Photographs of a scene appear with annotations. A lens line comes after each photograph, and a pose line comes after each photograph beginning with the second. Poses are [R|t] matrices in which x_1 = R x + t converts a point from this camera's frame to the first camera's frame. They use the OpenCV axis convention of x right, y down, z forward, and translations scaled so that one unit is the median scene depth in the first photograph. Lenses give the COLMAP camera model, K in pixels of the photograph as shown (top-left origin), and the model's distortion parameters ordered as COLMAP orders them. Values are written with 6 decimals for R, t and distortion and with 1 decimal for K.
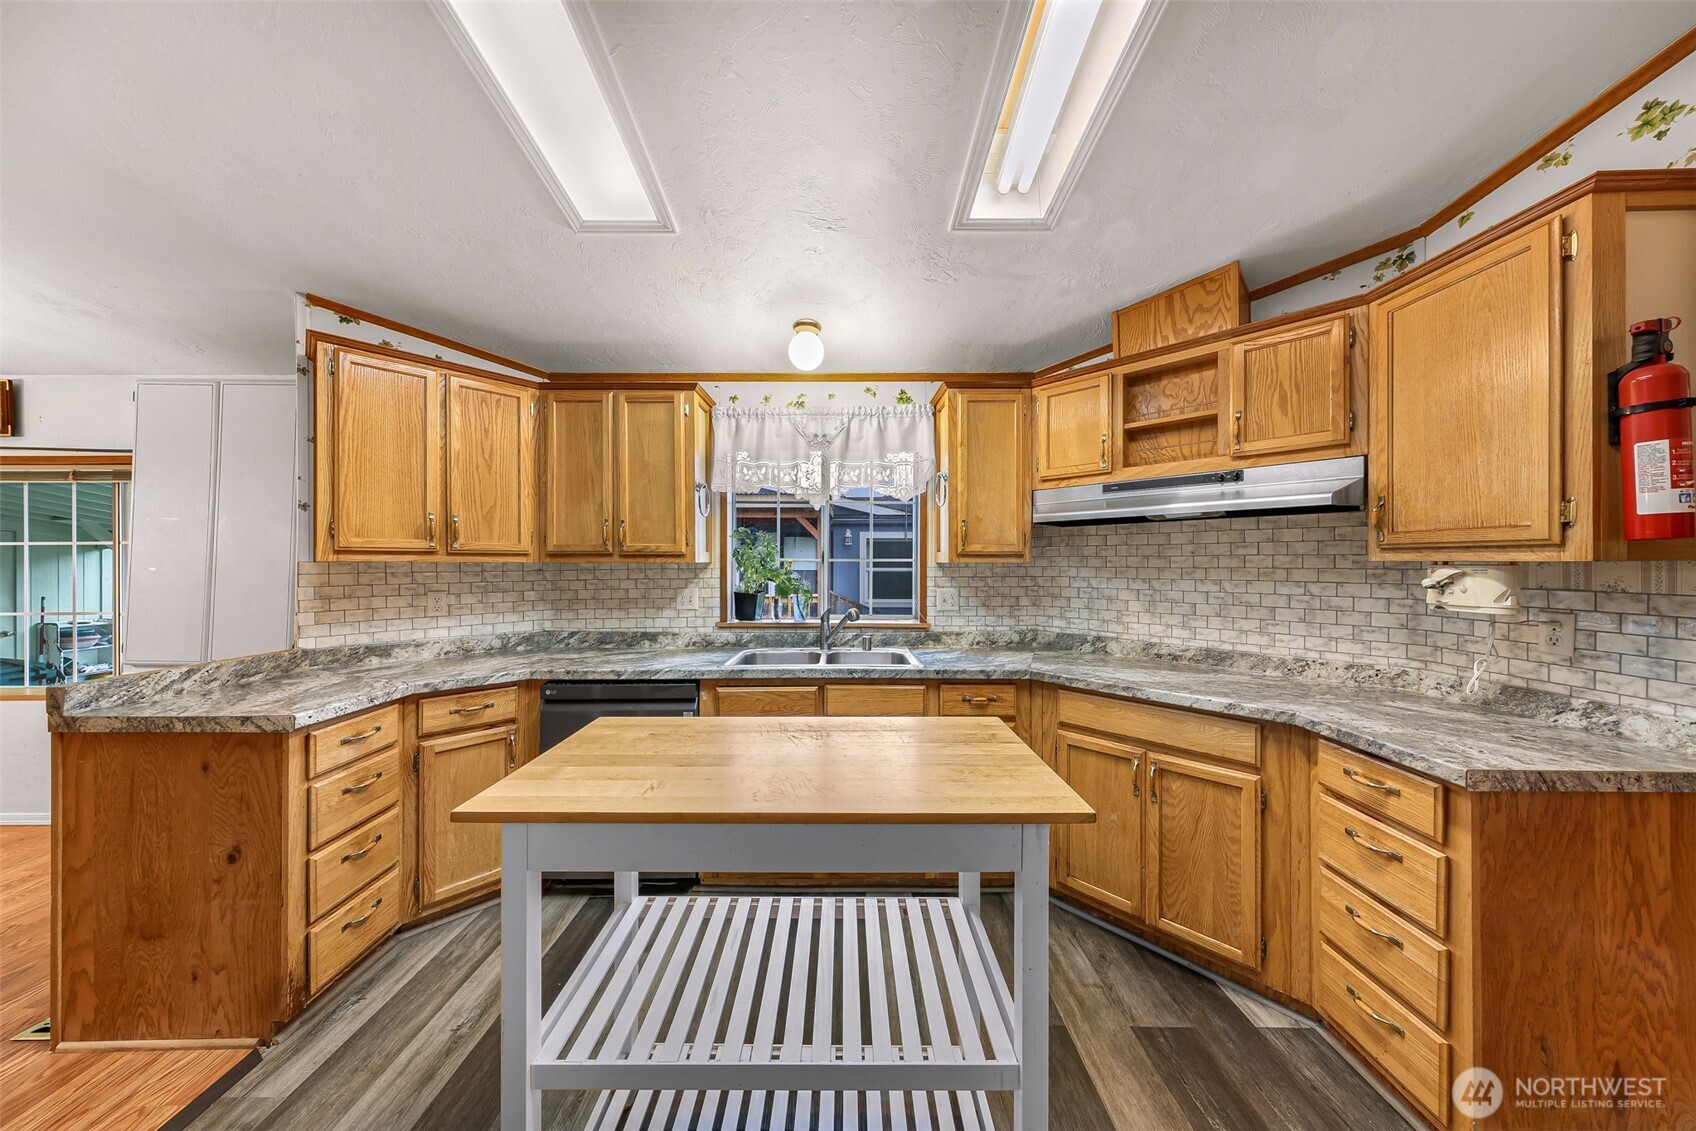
lens RADIAL K [[519.6, 0, 839.5], [0, 519.6, 563.9], [0, 0, 1]] dist [0.002646, -0.000506]
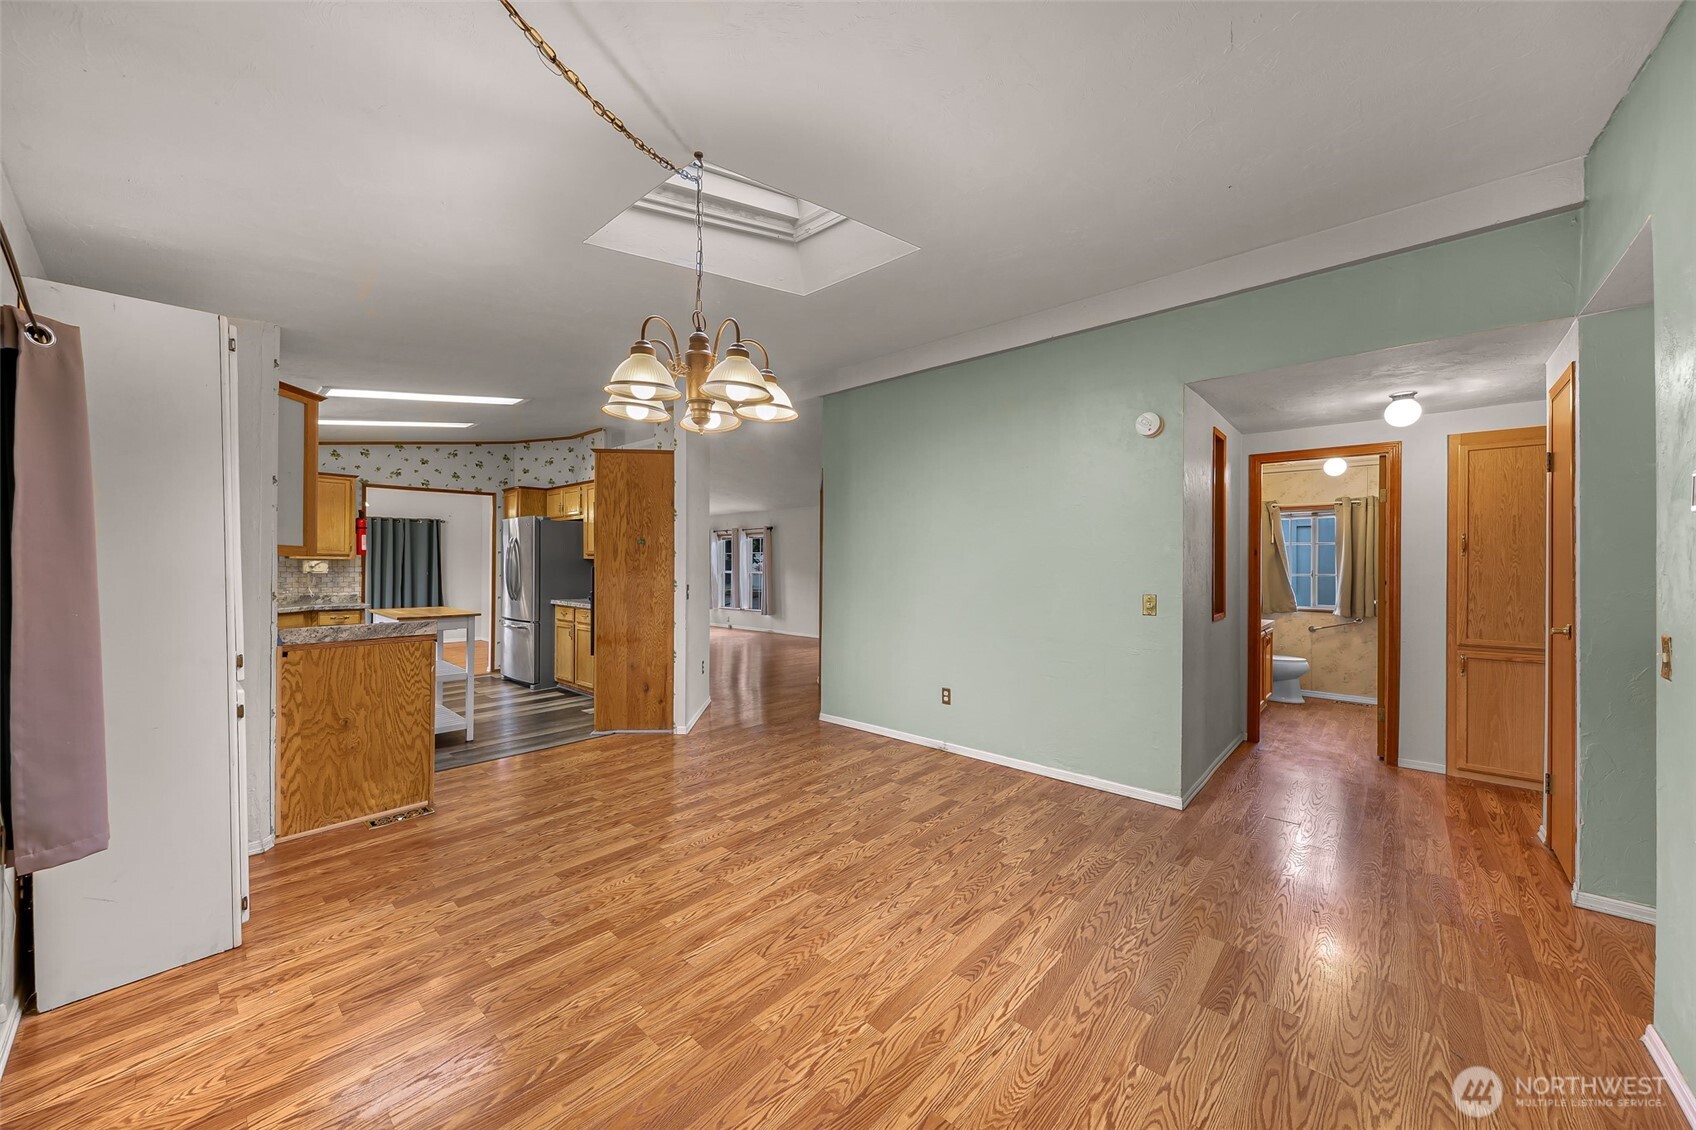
lens RADIAL K [[616.0, 0, 841.5], [0, 616.0, 561.6], [0, 0, 1]] dist [-0.000396, 0.000013]
pose [[-0.742680, -0.001875, 0.669644, -2.832633], [-0.005344, 0.999981, -0.003126, 0.004967], [-0.669625, -0.005900, -0.742676, 1.146917]]
